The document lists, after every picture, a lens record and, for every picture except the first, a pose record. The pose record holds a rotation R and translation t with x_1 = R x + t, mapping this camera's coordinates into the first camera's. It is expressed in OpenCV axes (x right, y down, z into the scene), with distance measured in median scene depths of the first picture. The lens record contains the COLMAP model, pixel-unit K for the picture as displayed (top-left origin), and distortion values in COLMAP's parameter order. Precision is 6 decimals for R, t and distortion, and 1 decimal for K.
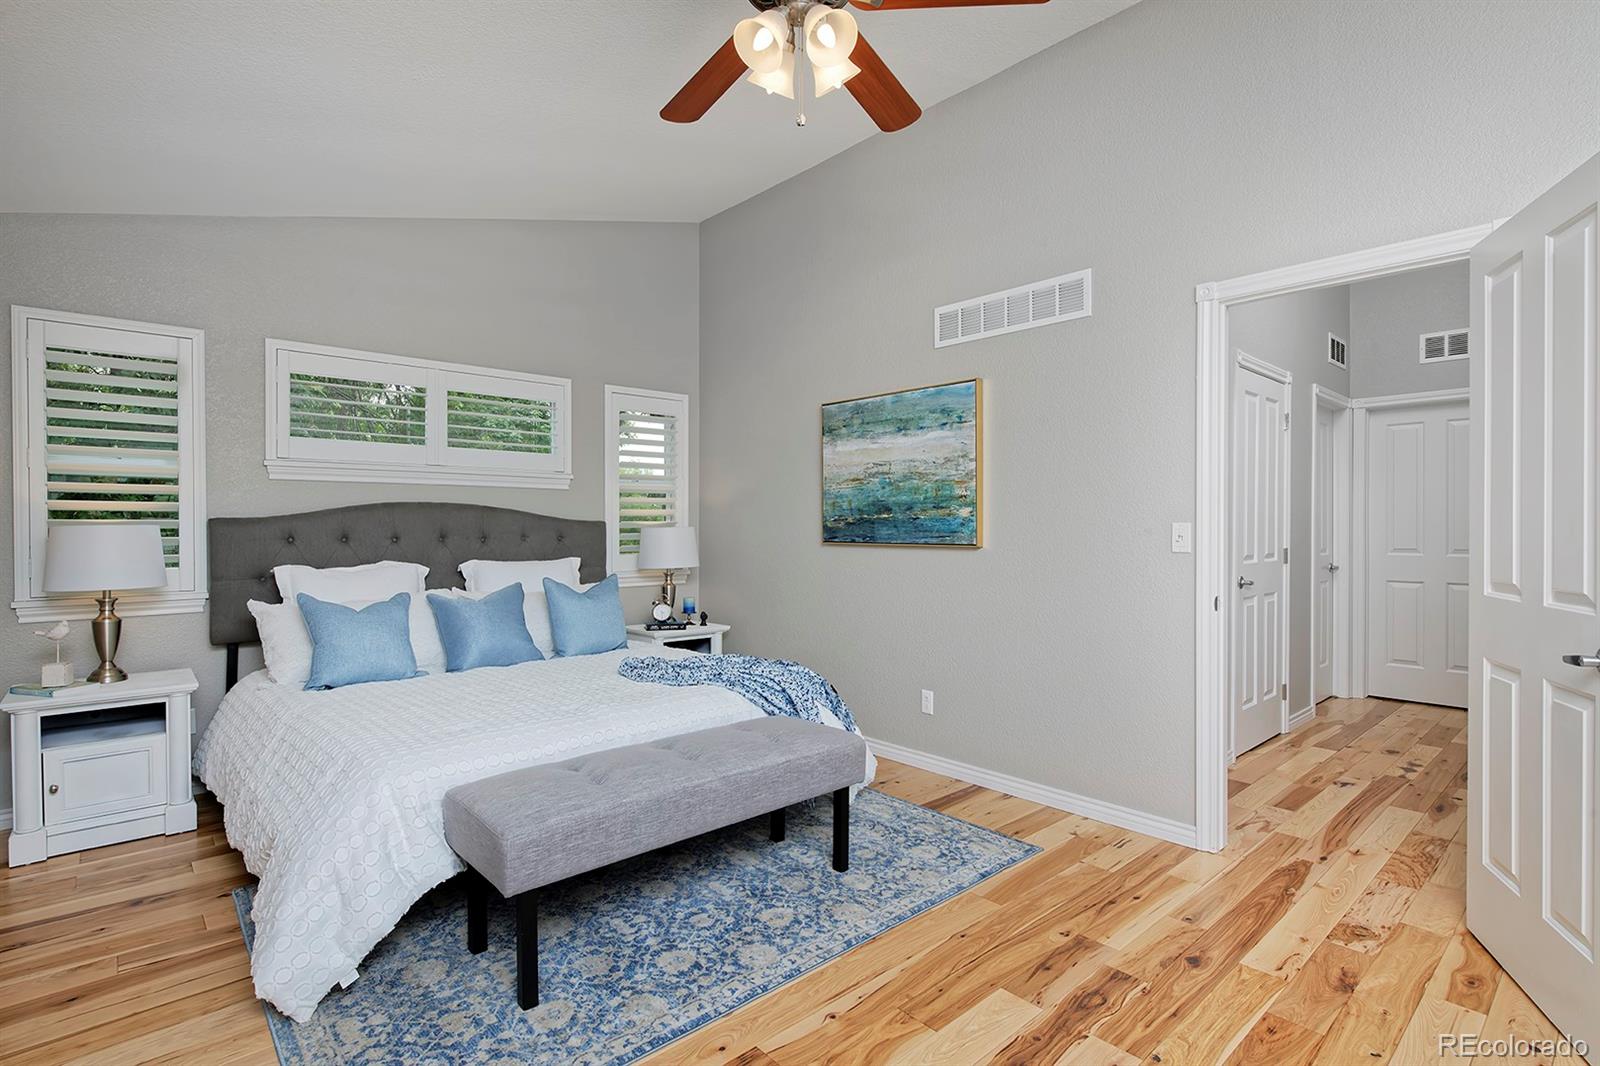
lens RADIAL K [[780.8, 0, 800.0], [0, 780.8, 533.0], [0, 0, 1]] dist [0.019337, -0.000008]
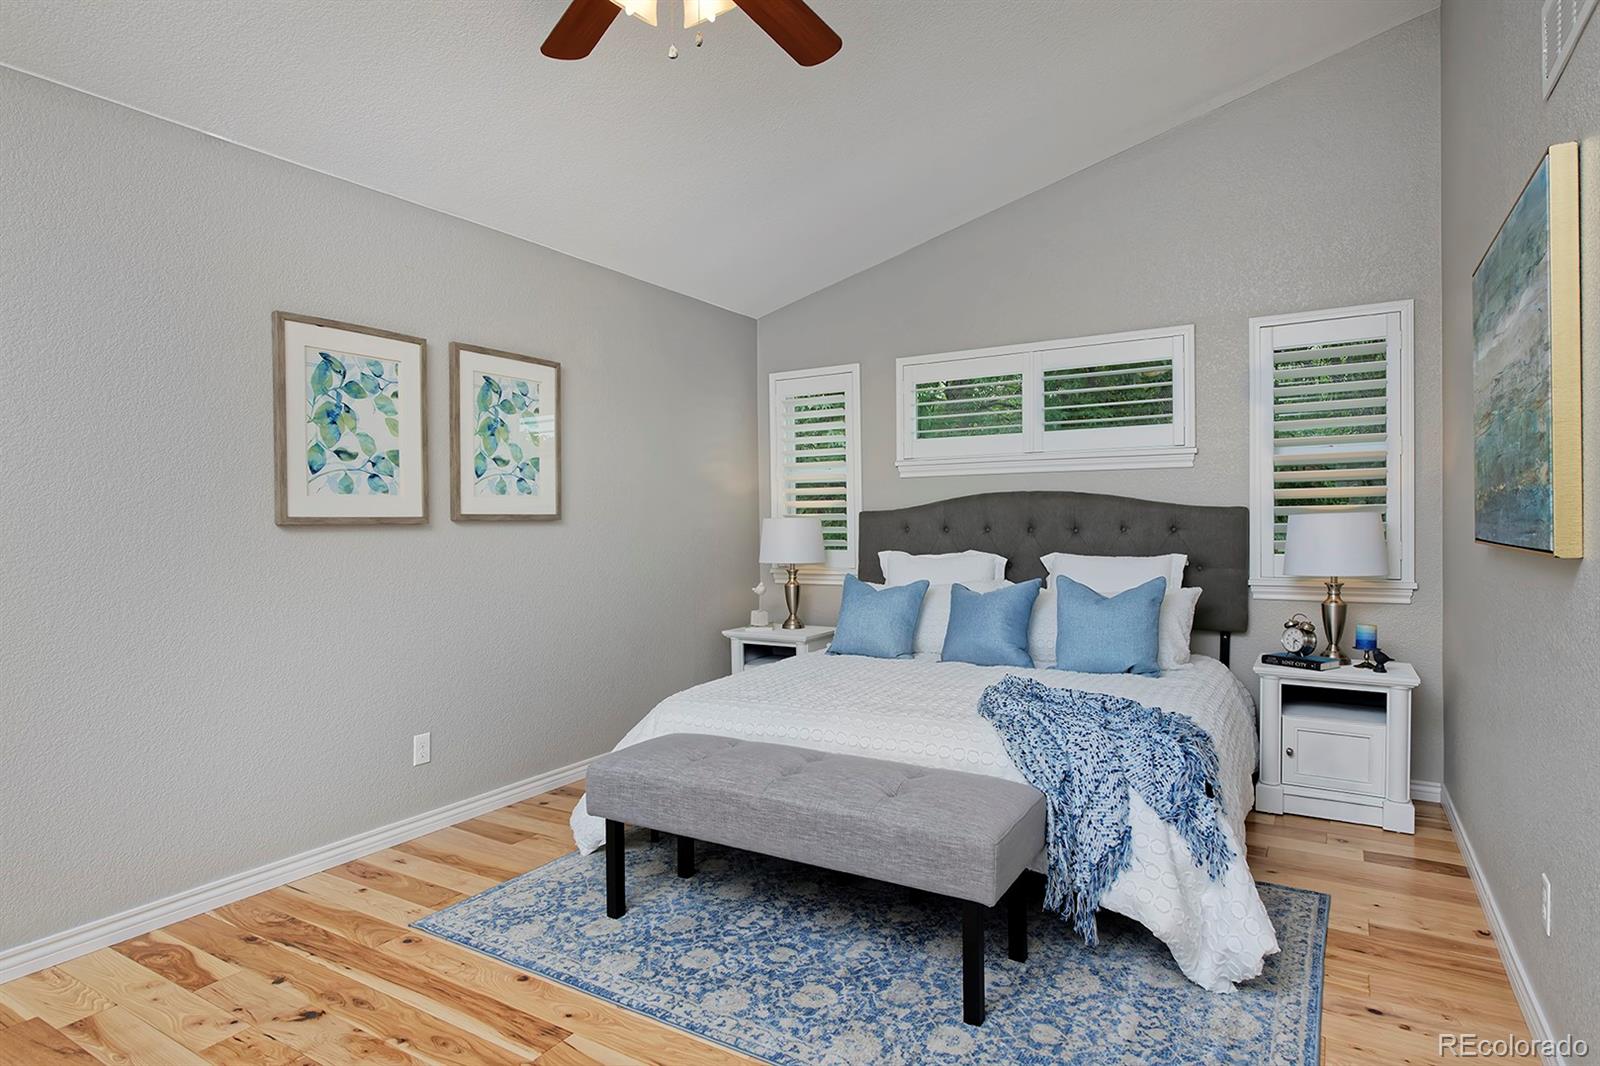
lens RADIAL K [[875.0, 0, 802.6], [0, 875.0, 554.5], [0, 0, 1]] dist [-0.000244, 0.000544]
pose [[0.282505, 0.035359, -0.958614, 0.524840], [0.004367, 0.999263, 0.038145, -0.004294], [0.959256, -0.014962, 0.282143, 0.468103]]
